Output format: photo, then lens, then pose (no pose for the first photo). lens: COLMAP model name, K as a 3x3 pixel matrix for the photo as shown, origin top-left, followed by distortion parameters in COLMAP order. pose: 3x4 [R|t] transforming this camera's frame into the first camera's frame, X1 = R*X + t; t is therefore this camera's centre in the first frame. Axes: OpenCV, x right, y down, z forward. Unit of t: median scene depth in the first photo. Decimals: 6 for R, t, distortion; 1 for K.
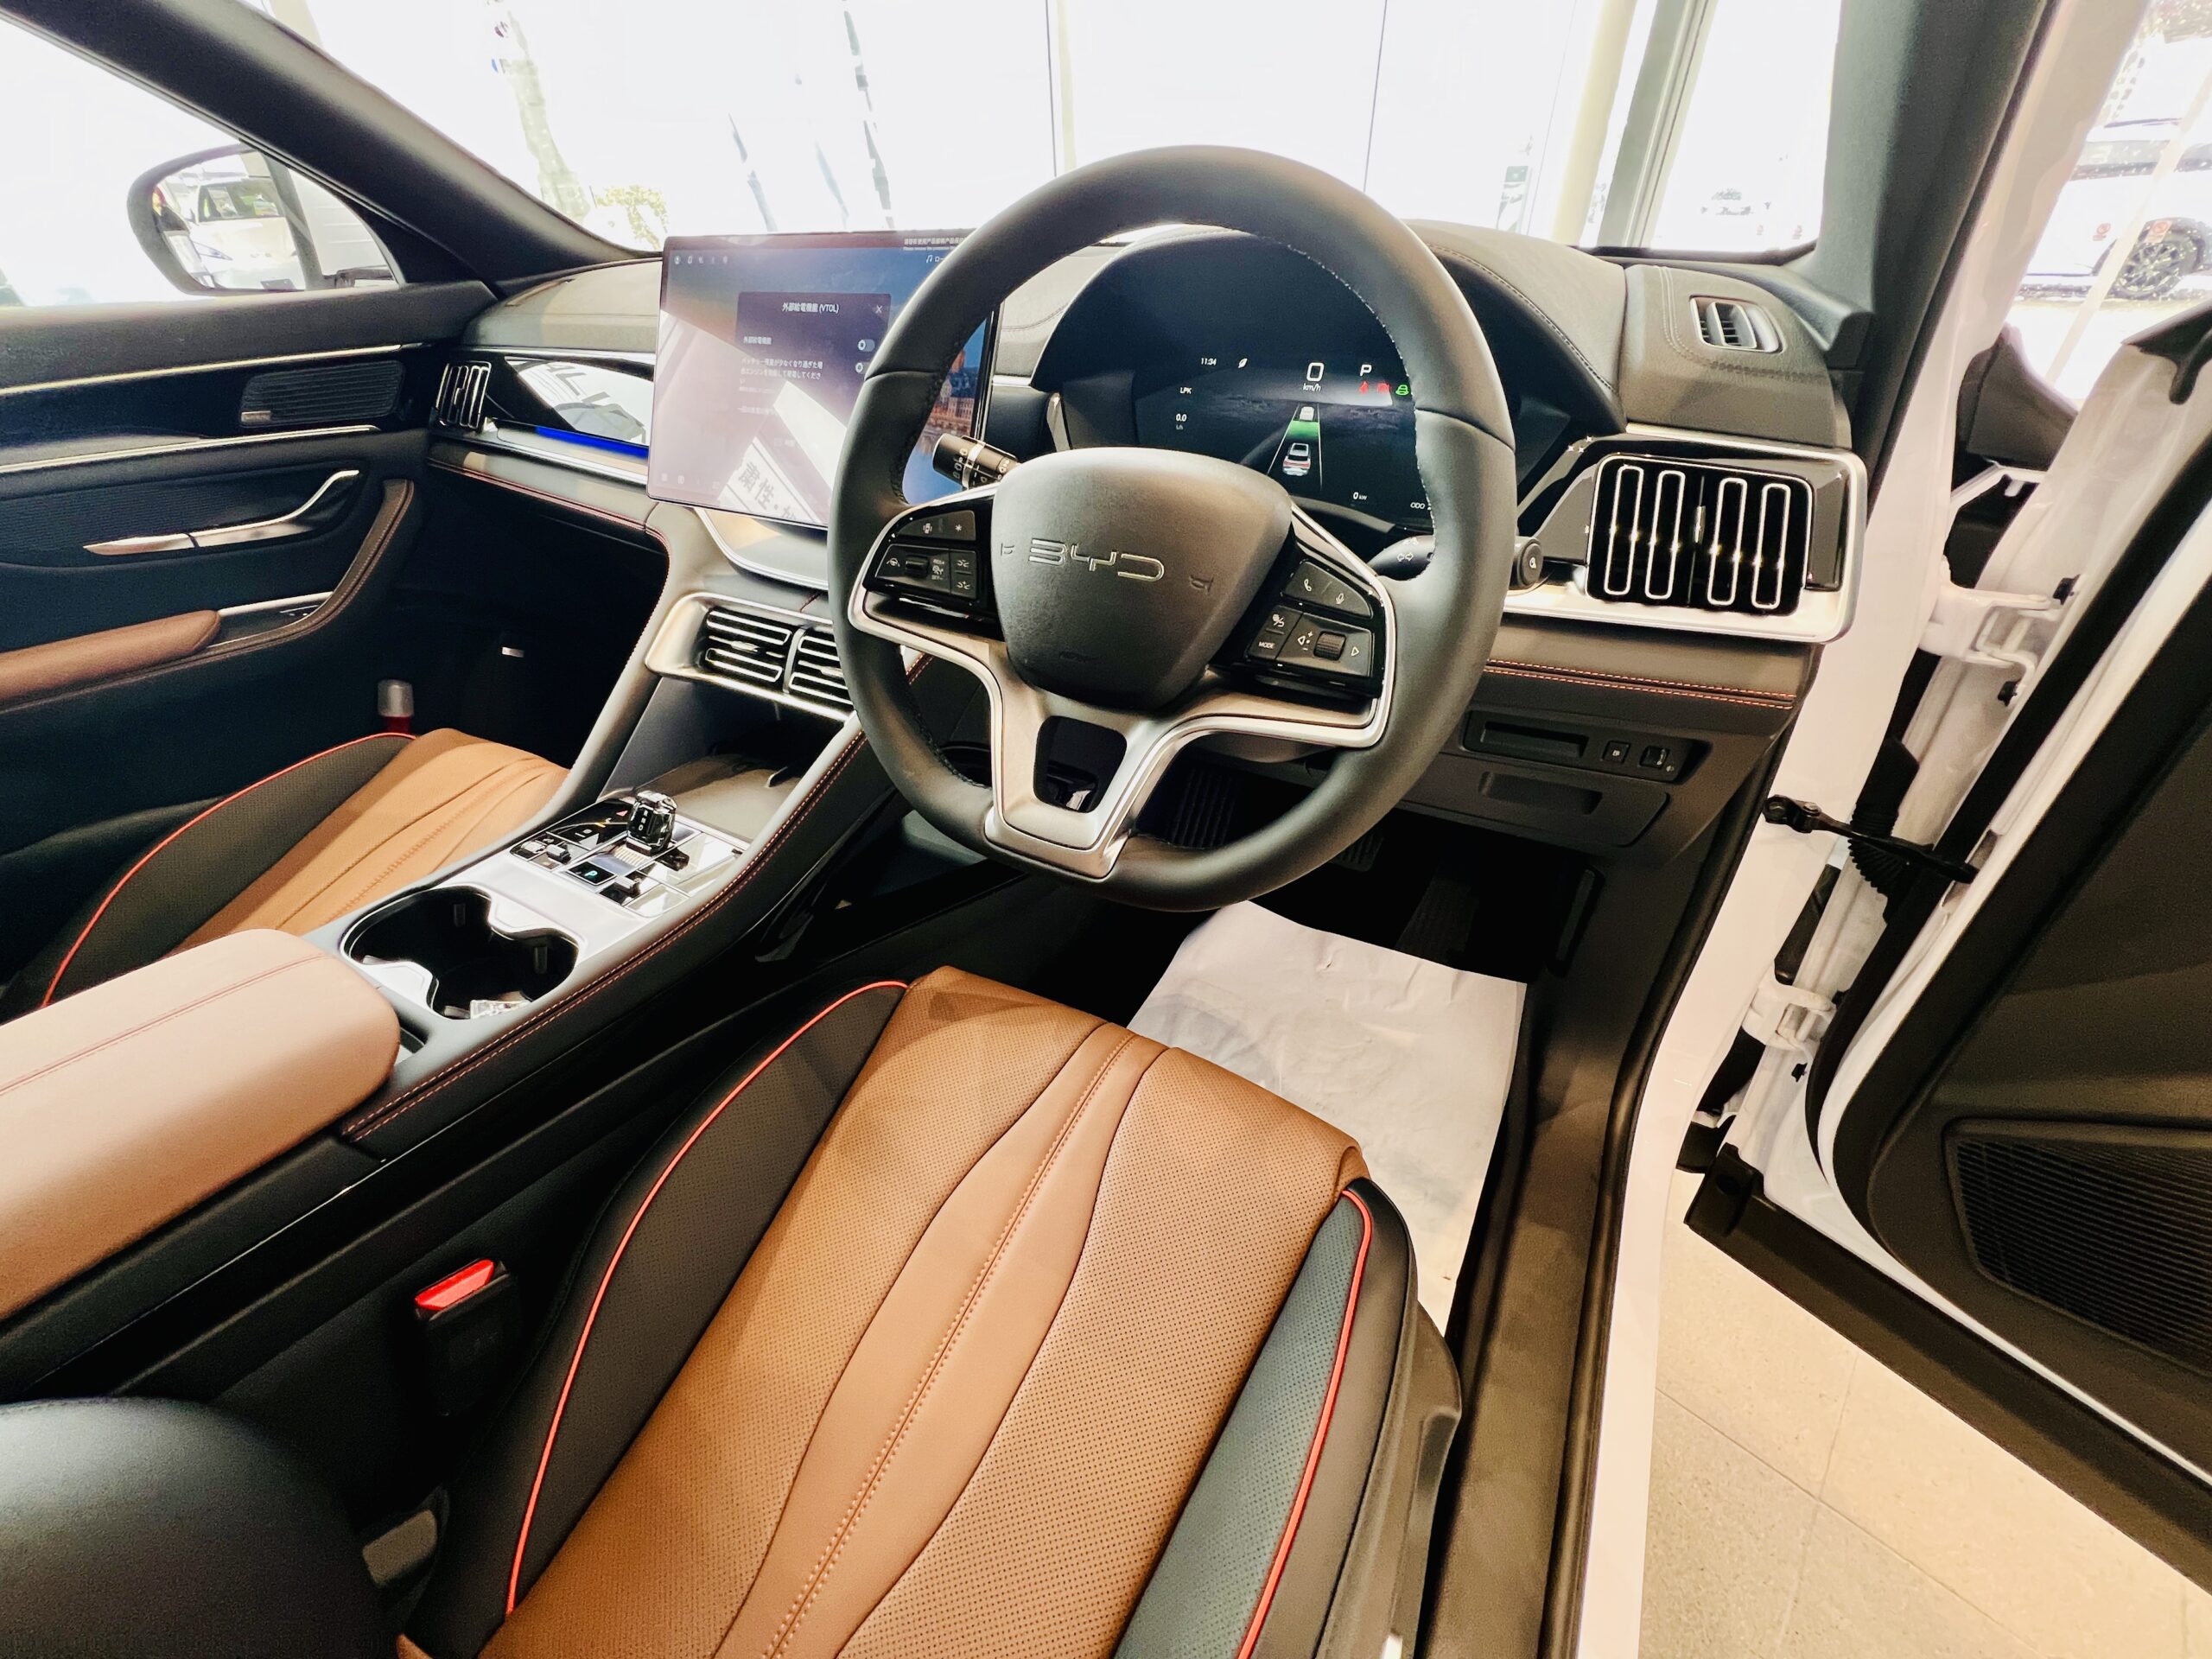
lens RADIAL K [[885.3, 0, 1120.9], [0, 885.3, 826.2], [0, 0, 1]] dist [-0.003747, 0.000099]
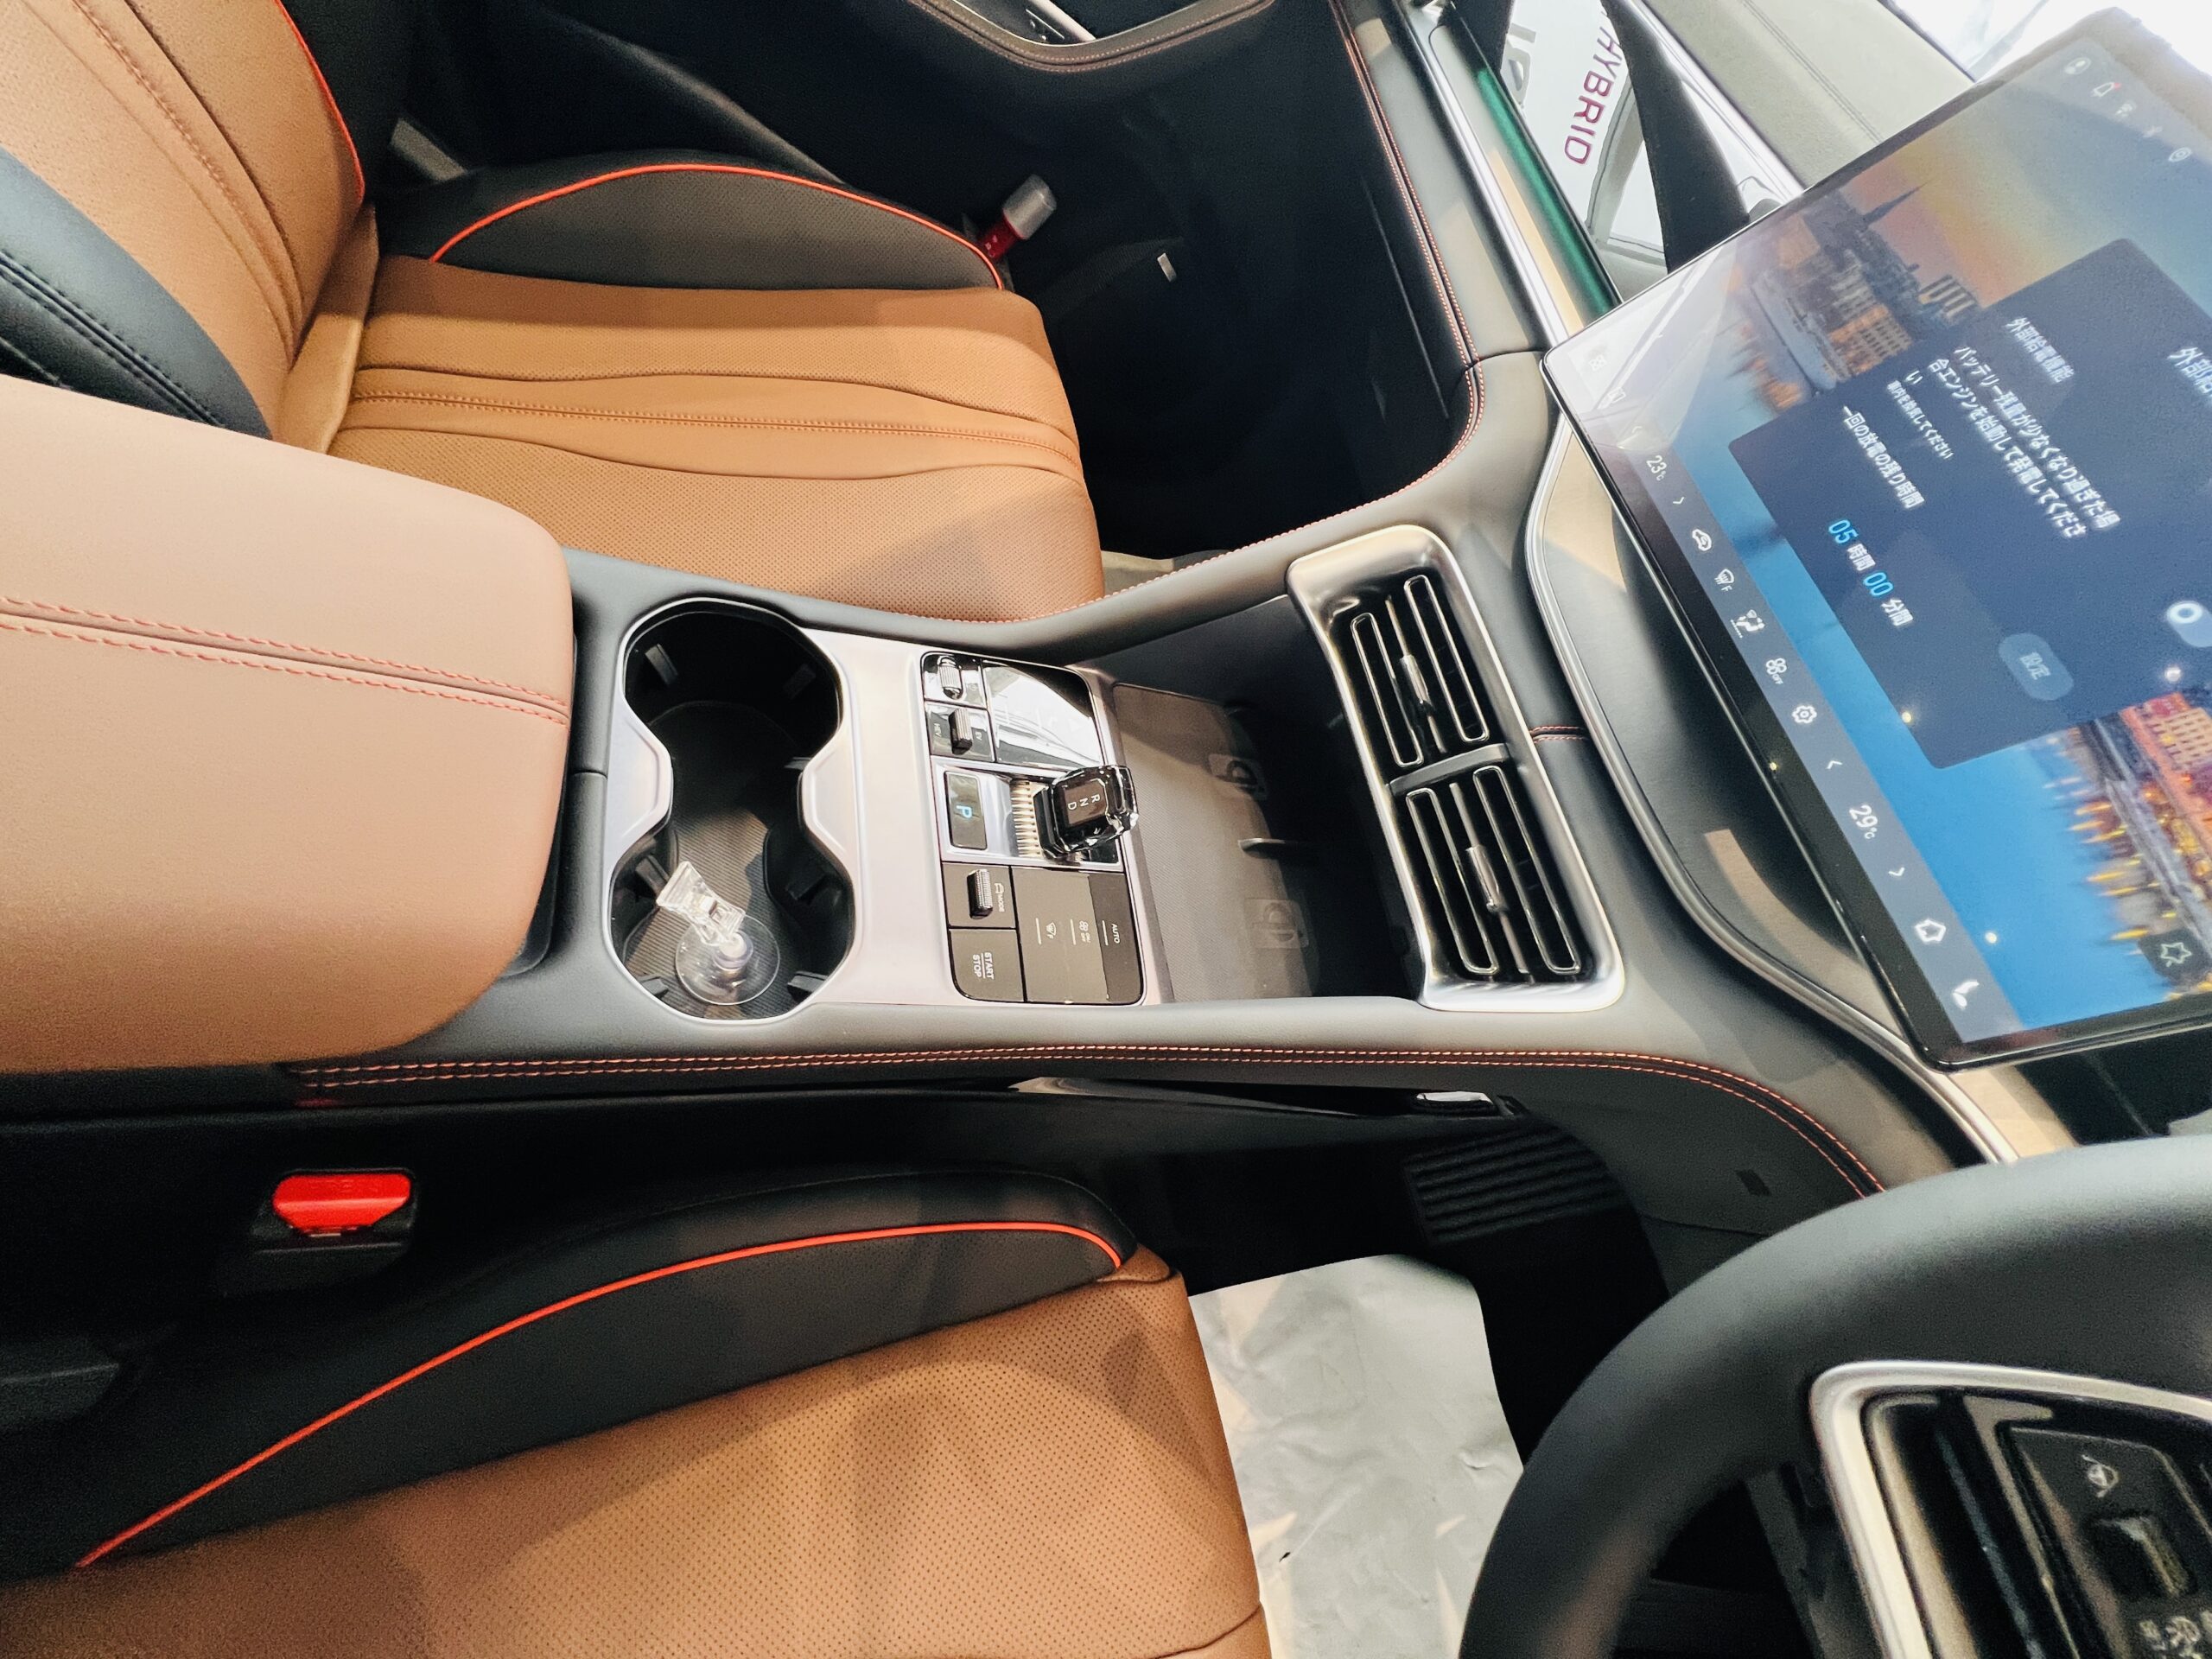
lens RADIAL K [[885.3, 0, 1120.9], [0, 885.3, 826.2], [0, 0, 1]] dist [-0.003747, 0.000099]
pose [[0.566586, 0.818012, -0.099180, -0.469617], [-0.776625, 0.570352, 0.267492, -0.180562], [0.275379, -0.074532, 0.958442, 0.453855]]
